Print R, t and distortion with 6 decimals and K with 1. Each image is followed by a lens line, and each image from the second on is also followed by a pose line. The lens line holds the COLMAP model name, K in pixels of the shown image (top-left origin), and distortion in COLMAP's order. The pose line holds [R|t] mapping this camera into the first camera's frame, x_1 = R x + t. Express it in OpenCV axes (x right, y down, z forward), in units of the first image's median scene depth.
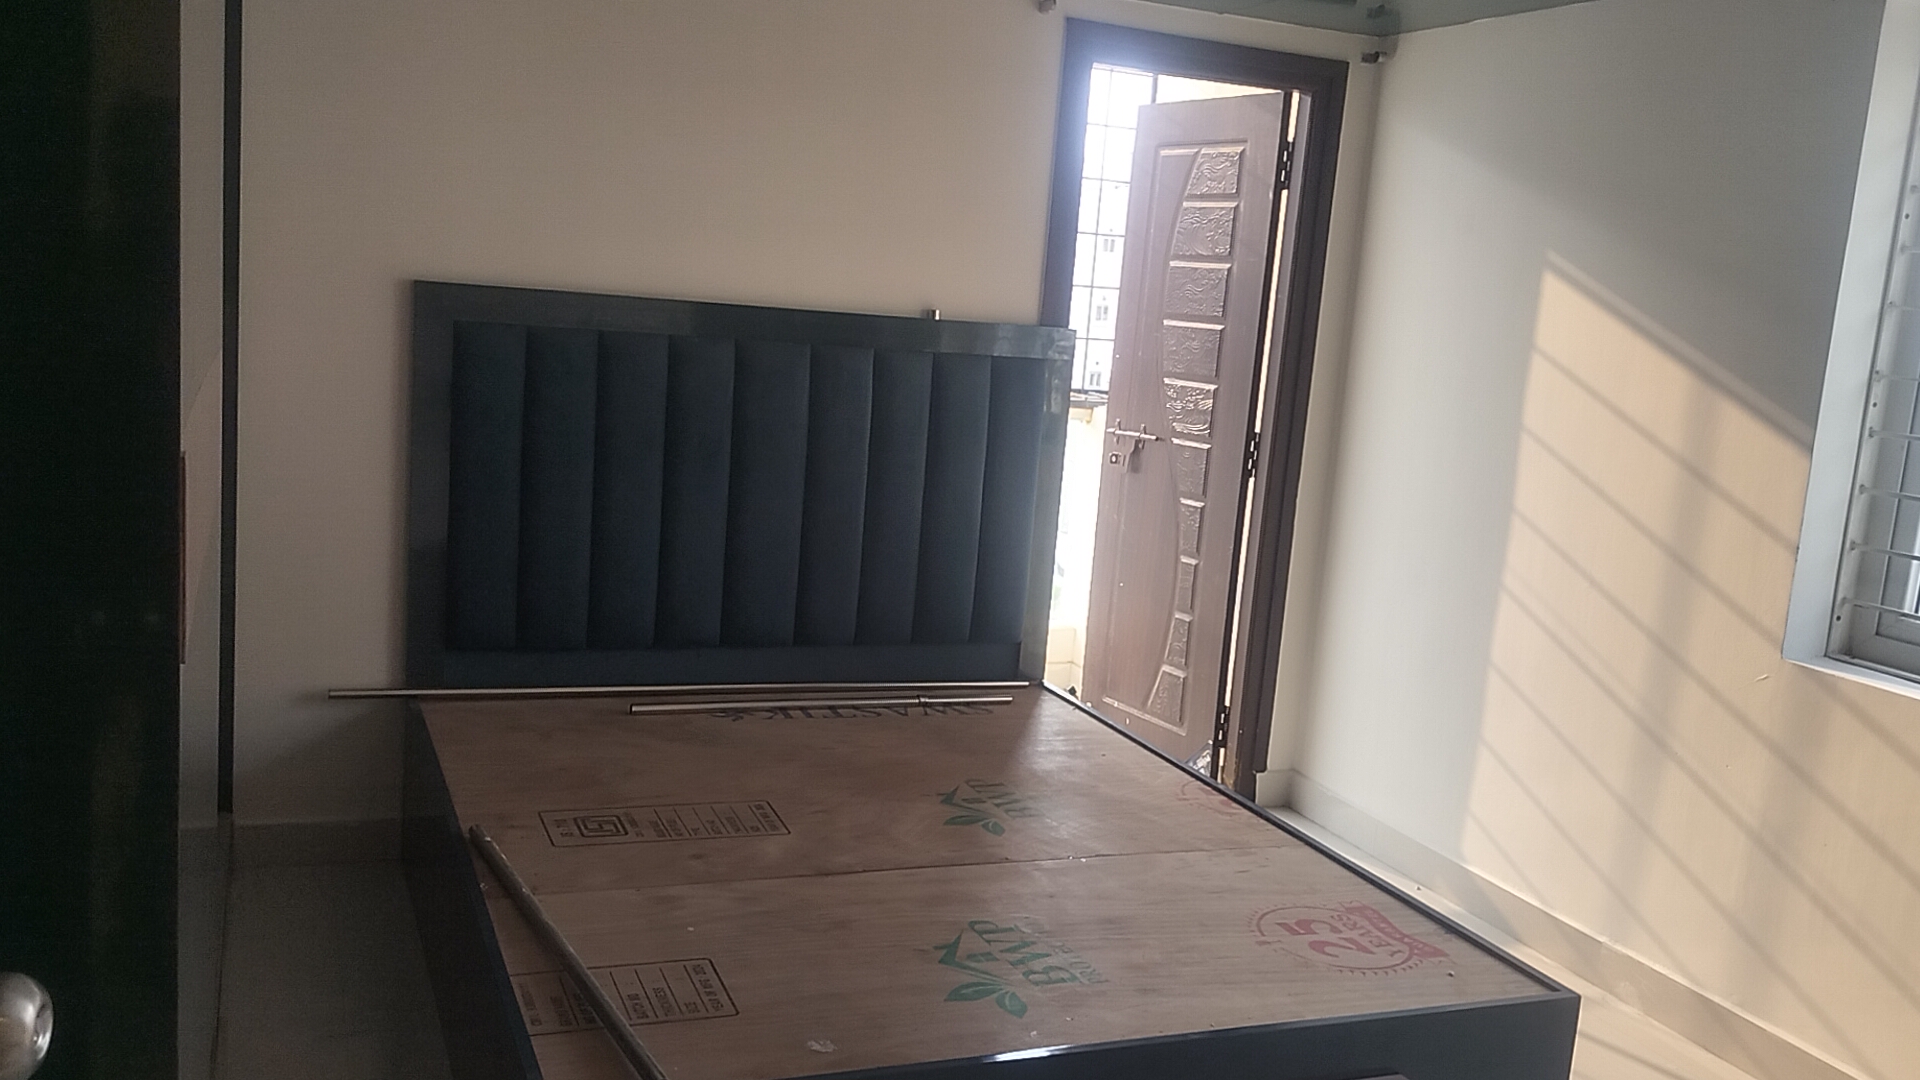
lens RADIAL K [[1657.2, 0, 974.0], [0, 1657.2, 558.9], [0, 0, 1]] dist [0.104366, -0.157864]
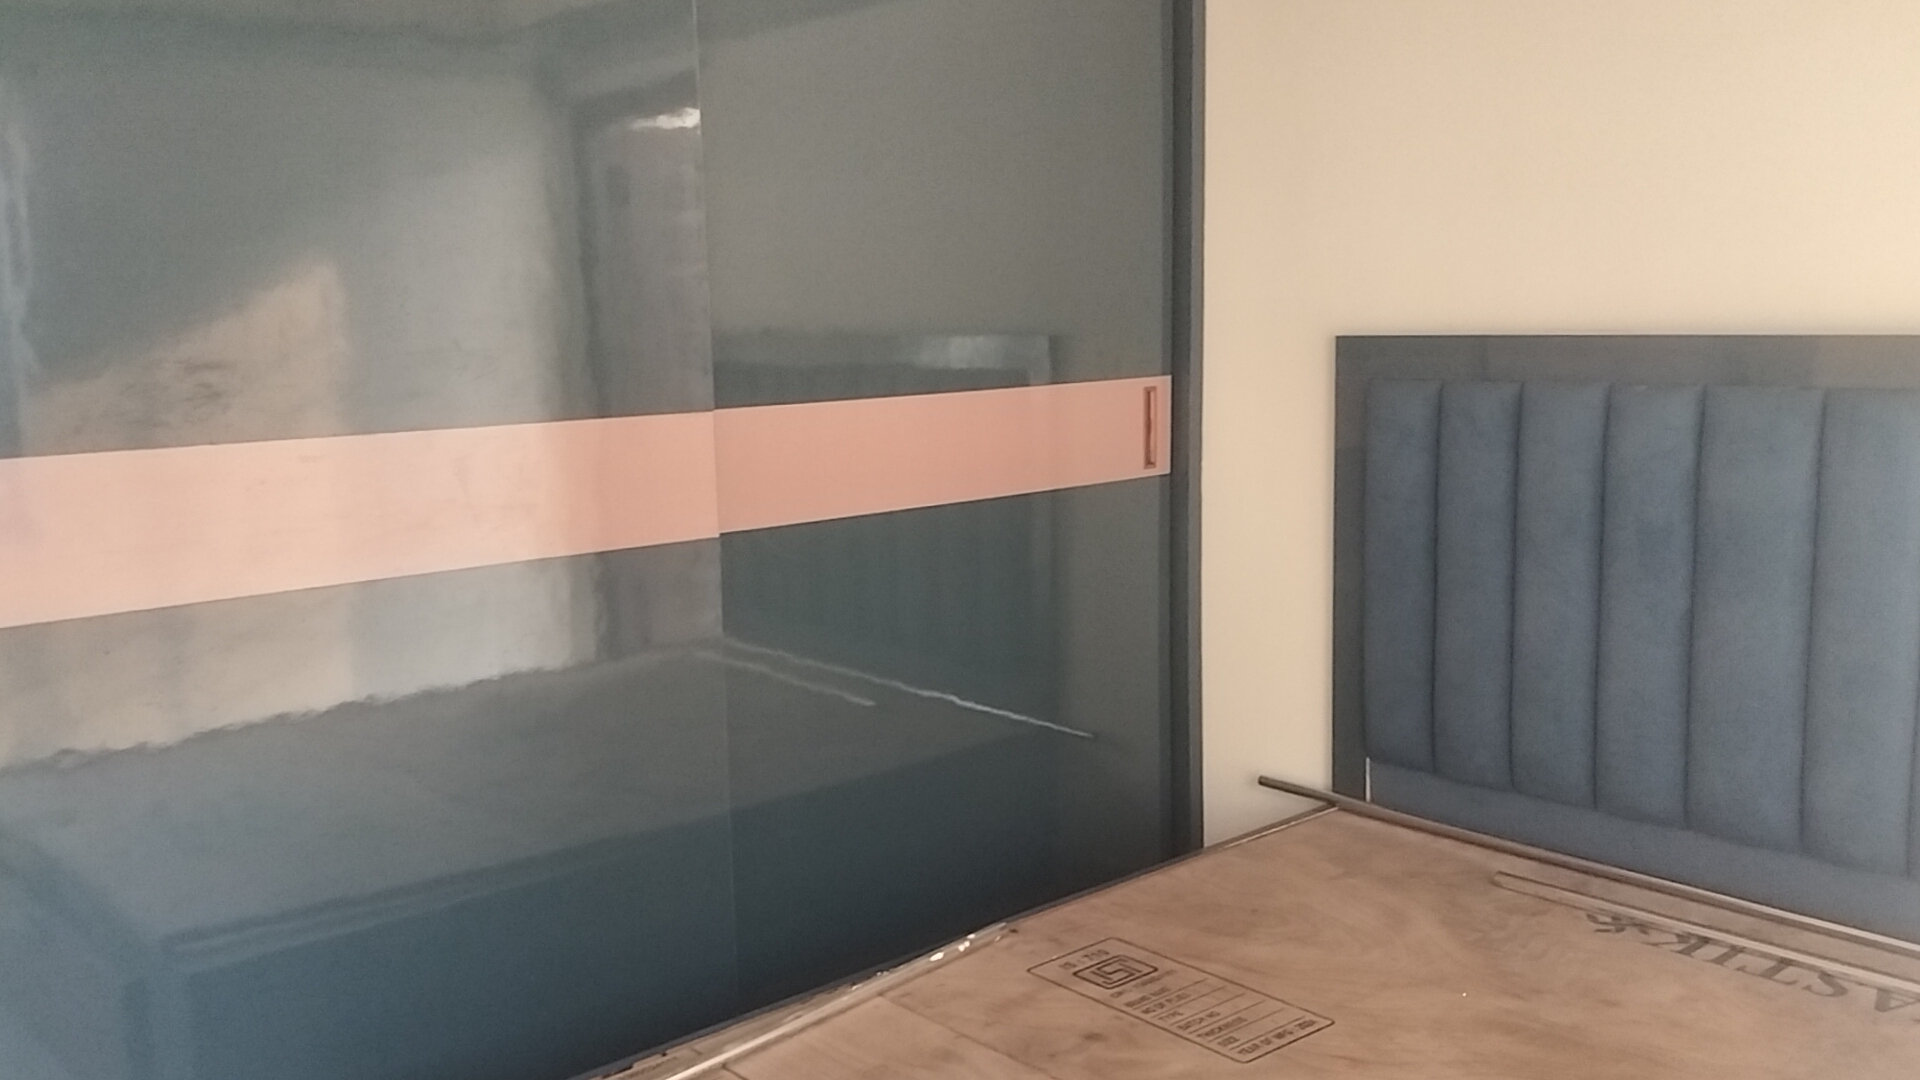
lens RADIAL K [[1657.2, 0, 974.0], [0, 1657.2, 558.9], [0, 0, 1]] dist [0.104366, -0.157864]
pose [[0.317036, 0.054728, -0.946833, 0.434617], [-0.102739, 0.994441, 0.023079, -0.047423], [0.942832, 0.089960, 0.320896, 0.521174]]
